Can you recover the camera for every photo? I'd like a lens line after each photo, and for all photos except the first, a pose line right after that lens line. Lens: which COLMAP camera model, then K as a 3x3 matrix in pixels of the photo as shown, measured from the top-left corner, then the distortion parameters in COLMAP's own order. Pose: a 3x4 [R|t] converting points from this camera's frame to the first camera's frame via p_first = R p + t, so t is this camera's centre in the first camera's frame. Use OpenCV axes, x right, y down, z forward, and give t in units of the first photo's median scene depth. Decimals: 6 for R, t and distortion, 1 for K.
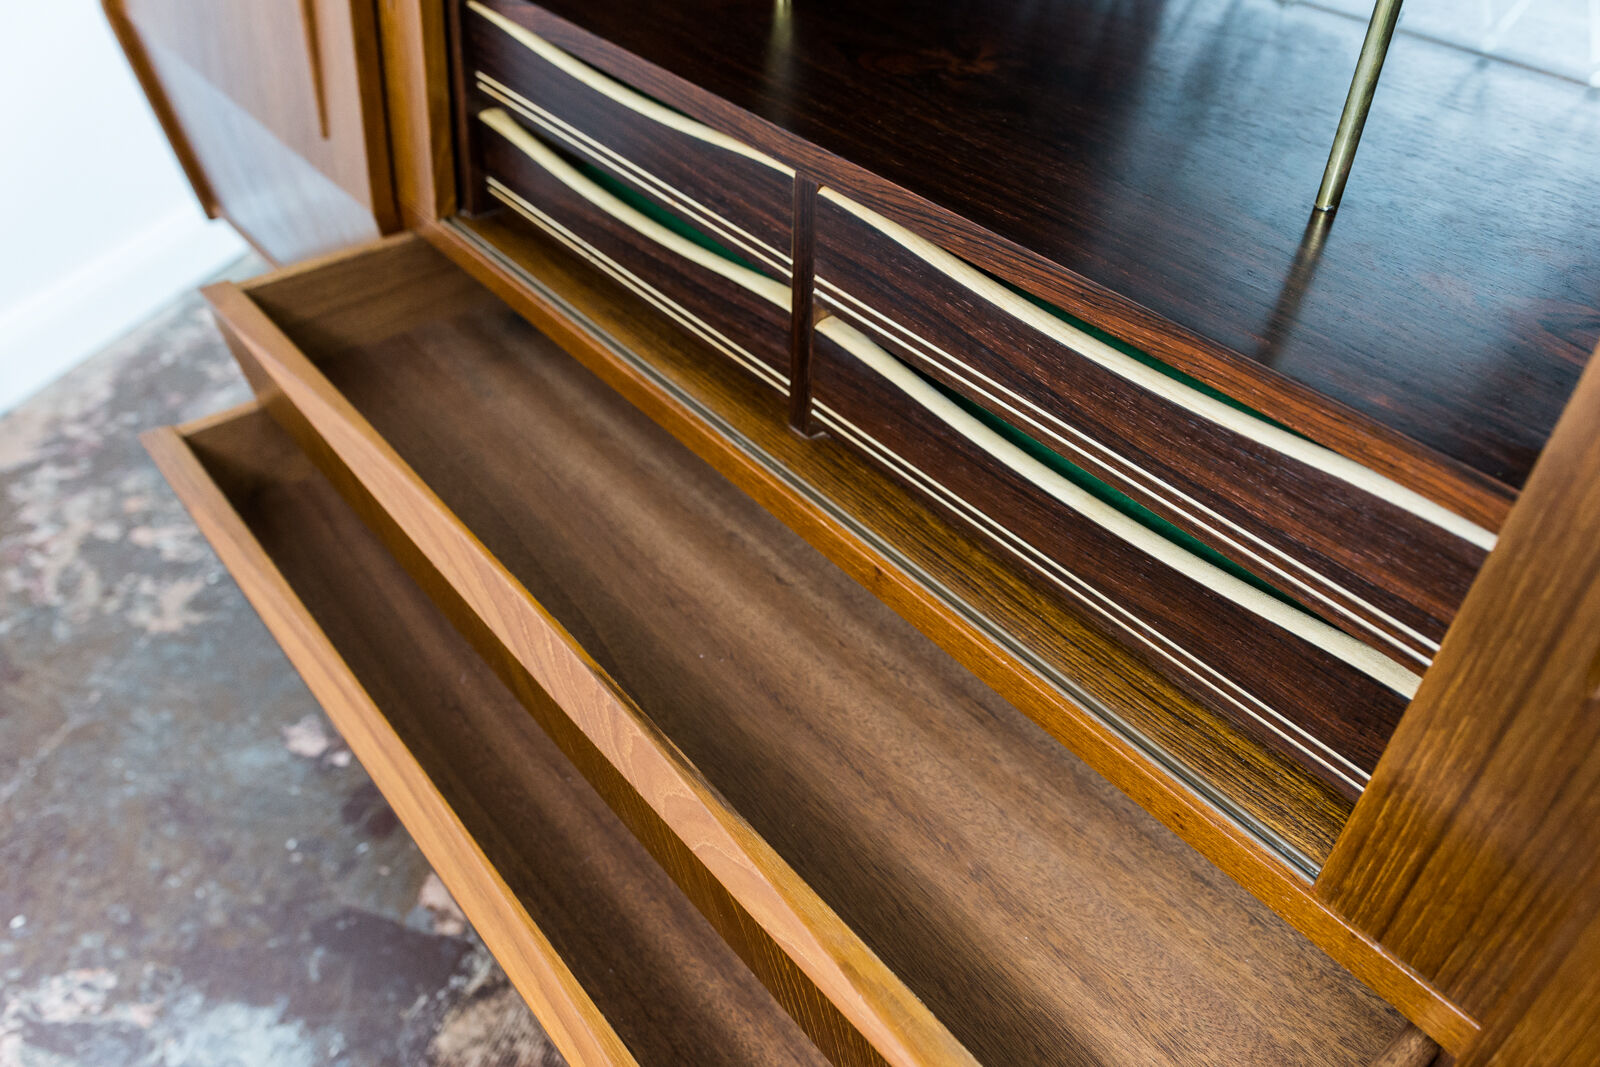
lens RADIAL K [[1240.4, 0, 797.7], [0, 1240.4, 520.2], [0, 0, 1]] dist [-0.007204, -0.004868]
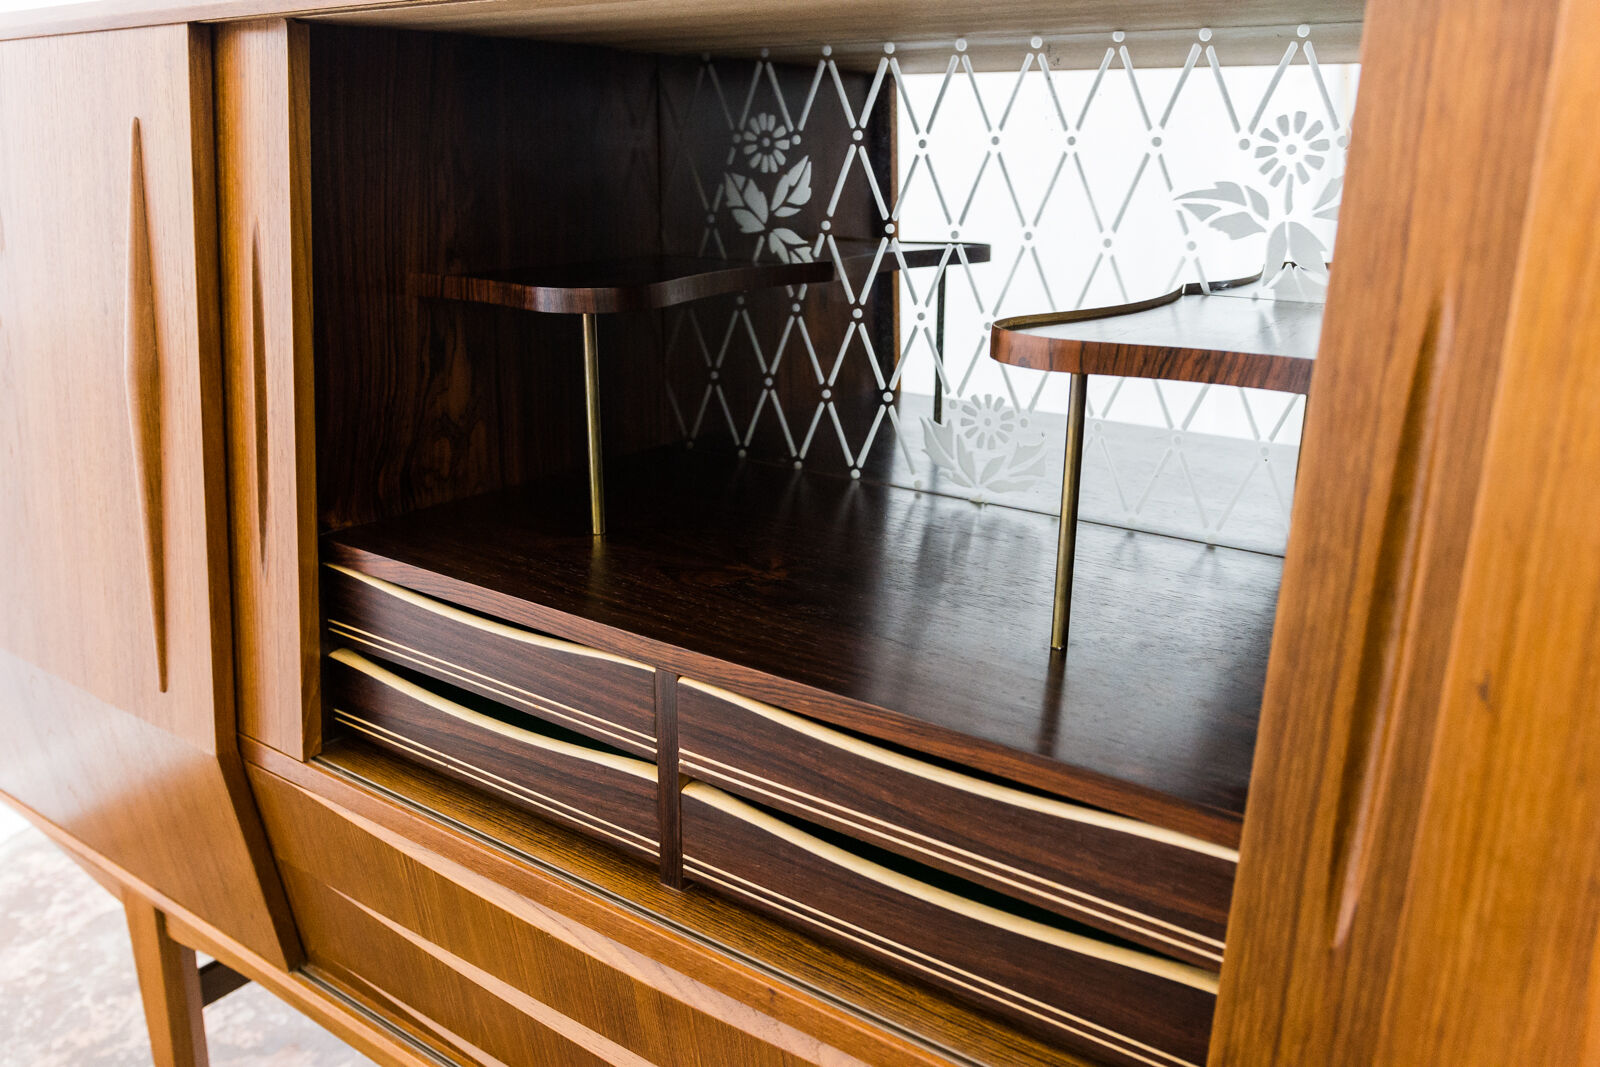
lens RADIAL K [[1240.4, 0, 811.3], [0, 1240.4, 529.9], [0, 0, 1]] dist [-0.007204, -0.004868]
pose [[0.963865, -0.089372, 0.250954, -0.144704], [0.175947, 0.920905, -0.347817, 0.049931], [-0.200019, 0.379403, 0.903352, -0.202638]]
